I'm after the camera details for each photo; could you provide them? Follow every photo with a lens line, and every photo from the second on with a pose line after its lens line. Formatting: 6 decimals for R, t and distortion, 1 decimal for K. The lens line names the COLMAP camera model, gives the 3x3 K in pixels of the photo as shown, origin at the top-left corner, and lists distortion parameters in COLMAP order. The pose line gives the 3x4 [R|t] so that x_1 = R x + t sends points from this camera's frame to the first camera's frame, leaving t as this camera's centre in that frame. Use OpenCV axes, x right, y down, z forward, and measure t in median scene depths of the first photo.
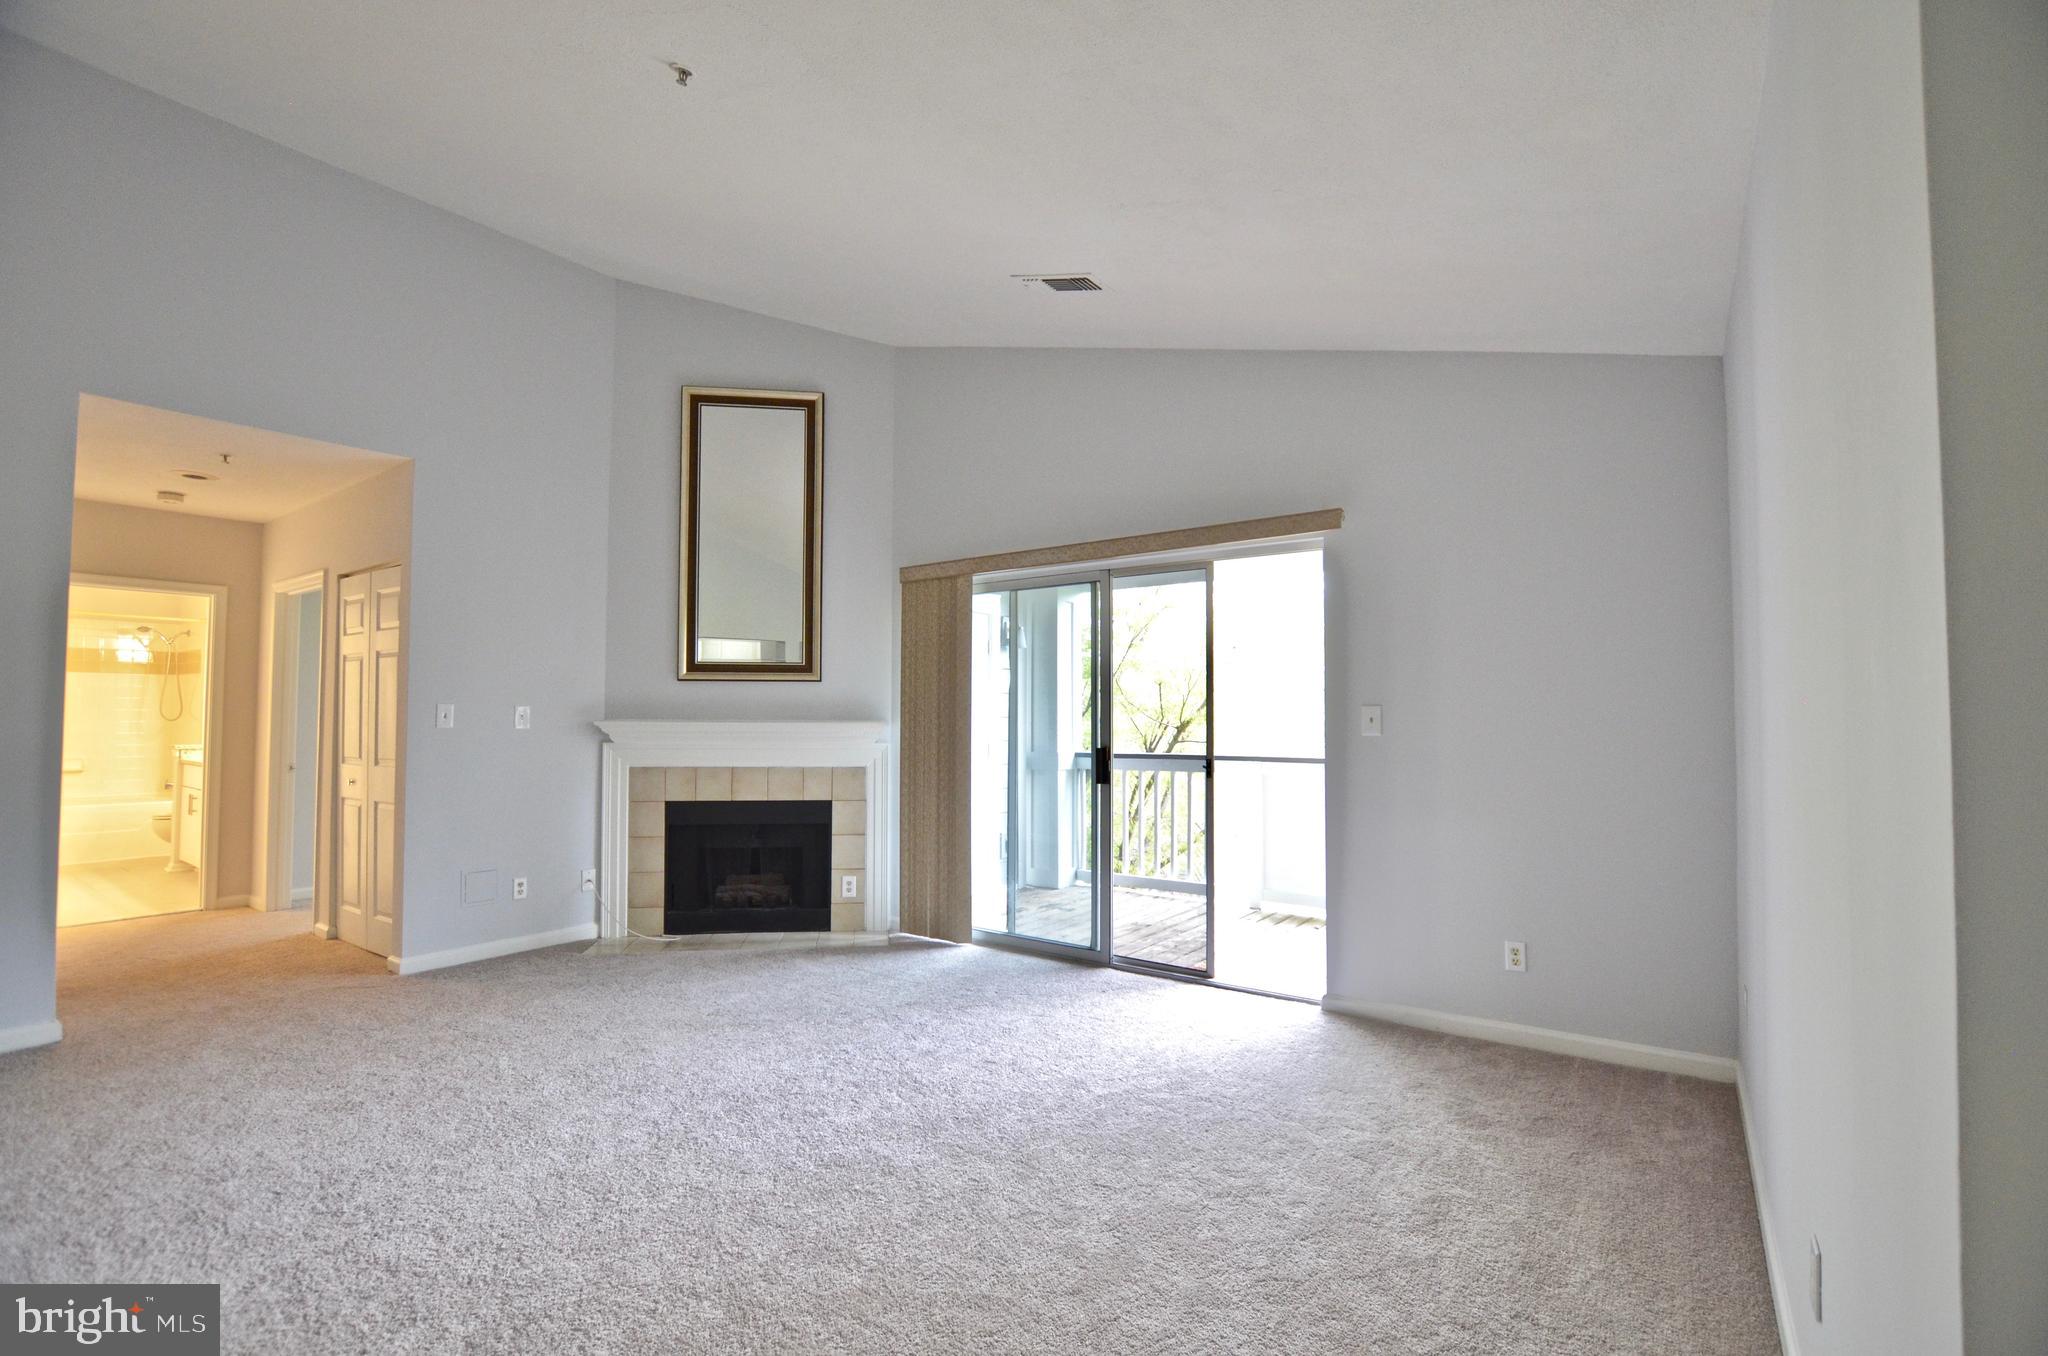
lens RADIAL K [[907.6, 0, 1033.5], [0, 907.6, 681.4], [0, 0, 1]] dist [-0.024232, 0.005854]
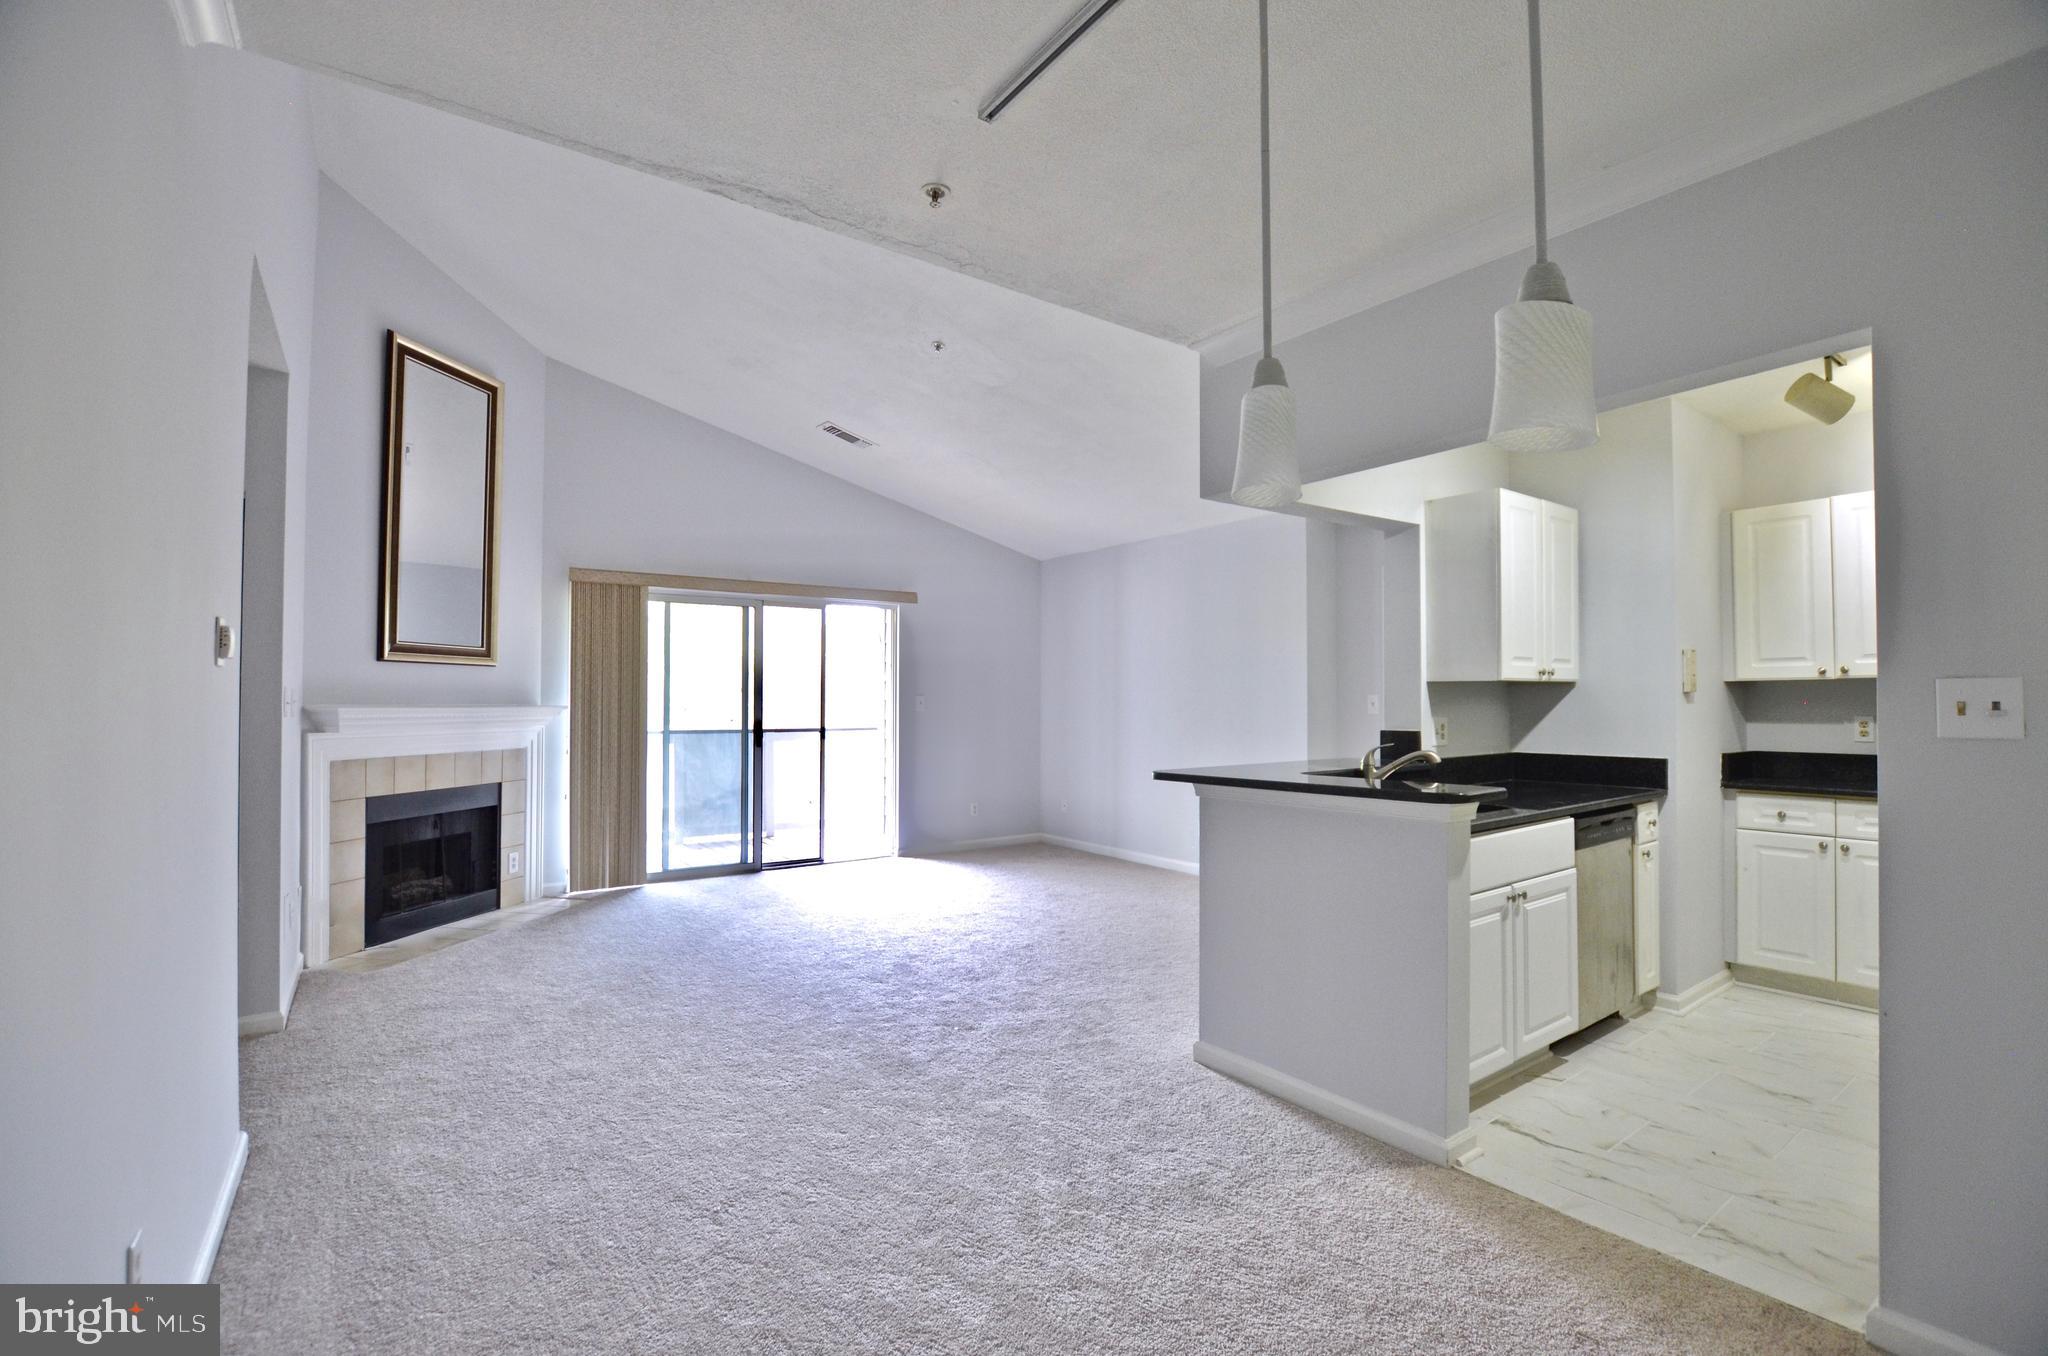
lens RADIAL K [[907.6, 0, 1040.1], [0, 907.6, 681.1], [0, 0, 1]] dist [-0.024232, 0.005854]
pose [[0.311171, 0.020183, 0.950140, -1.032592], [-0.037674, 0.999251, -0.008888, 0.002516], [-0.949607, -0.033030, 0.311698, 0.107684]]
